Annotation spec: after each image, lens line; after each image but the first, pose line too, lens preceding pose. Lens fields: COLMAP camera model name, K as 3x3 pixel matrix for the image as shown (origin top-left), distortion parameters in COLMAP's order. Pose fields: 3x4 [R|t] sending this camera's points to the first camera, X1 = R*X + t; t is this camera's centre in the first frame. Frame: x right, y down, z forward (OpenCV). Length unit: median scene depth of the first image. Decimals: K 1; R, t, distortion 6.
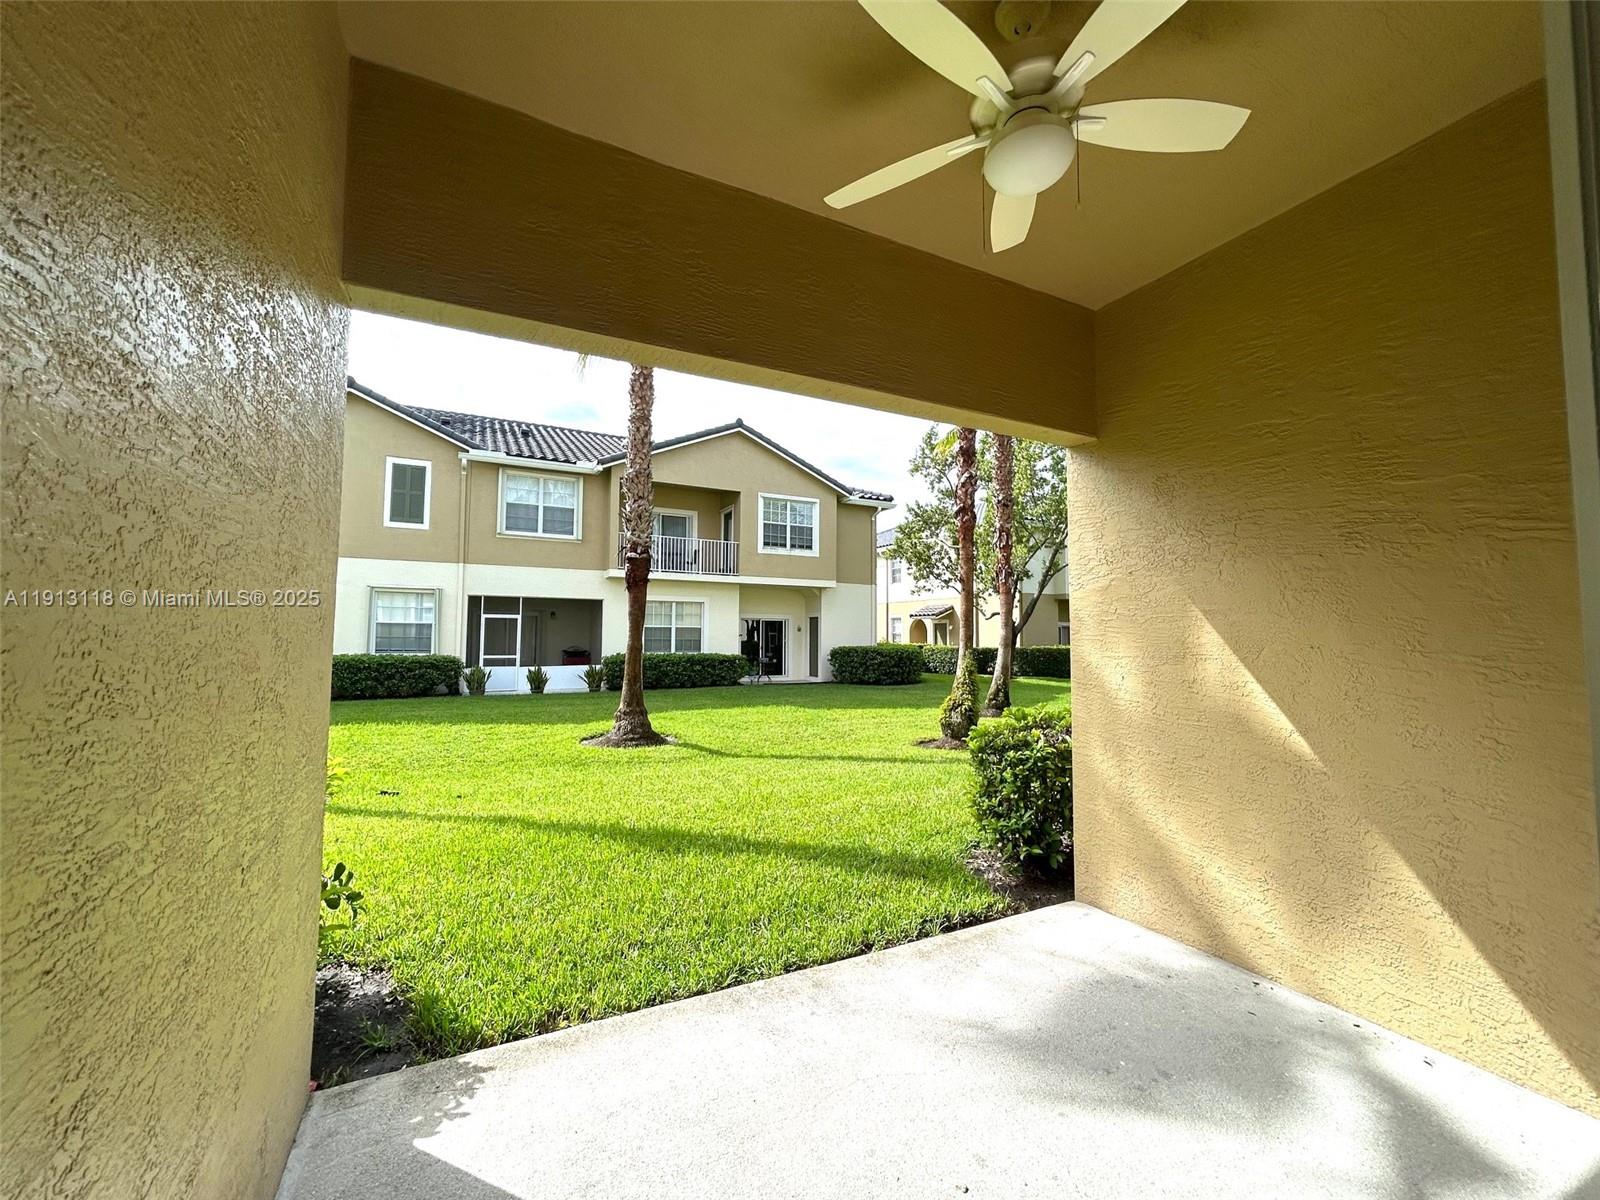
lens RADIAL K [[644.4, 0, 800.0], [0, 644.4, 600.0], [0, 0, 1]] dist [-0.001947, 0.000161]
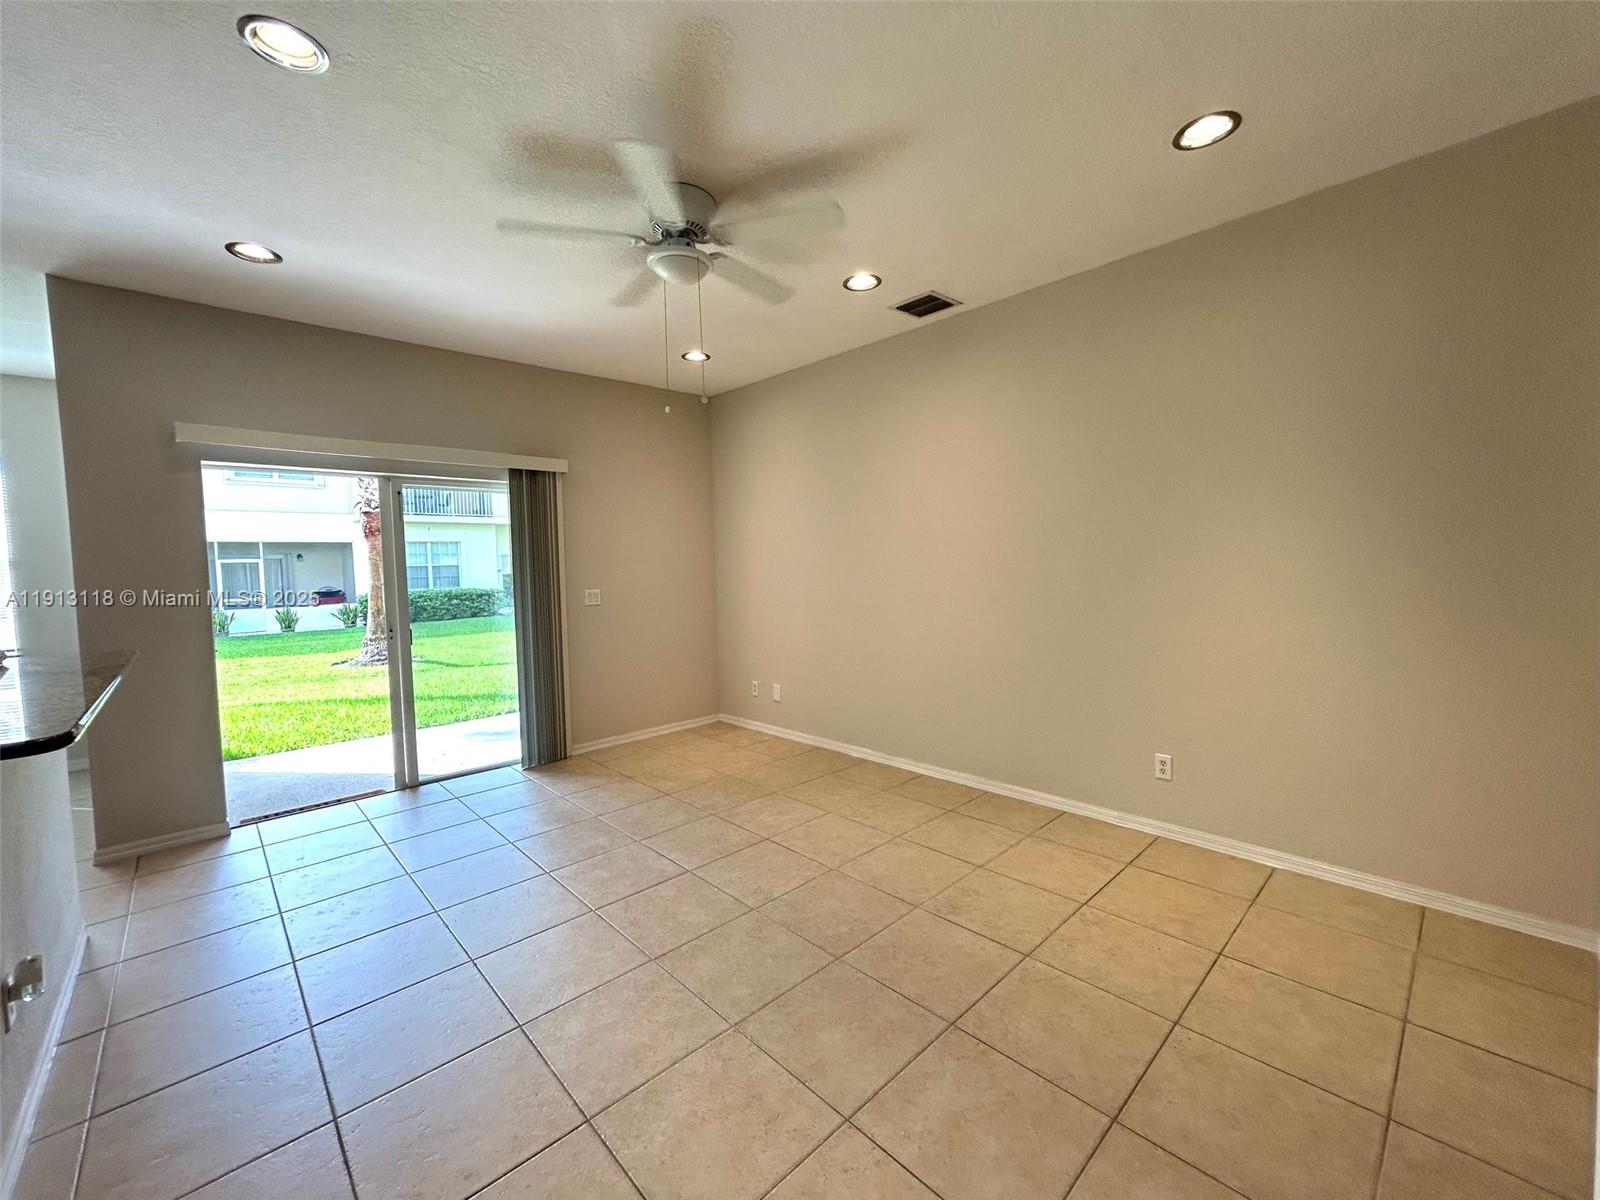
lens RADIAL K [[644.4, 0, 800.0], [0, 644.4, 600.0], [0, 0, 1]] dist [-0.001947, 0.000161]
pose [[0.959524, -0.046723, 0.277723, 0.106814], [0.014856, 0.993166, 0.115761, -0.018575], [-0.281234, -0.106950, 0.953661, -0.238793]]
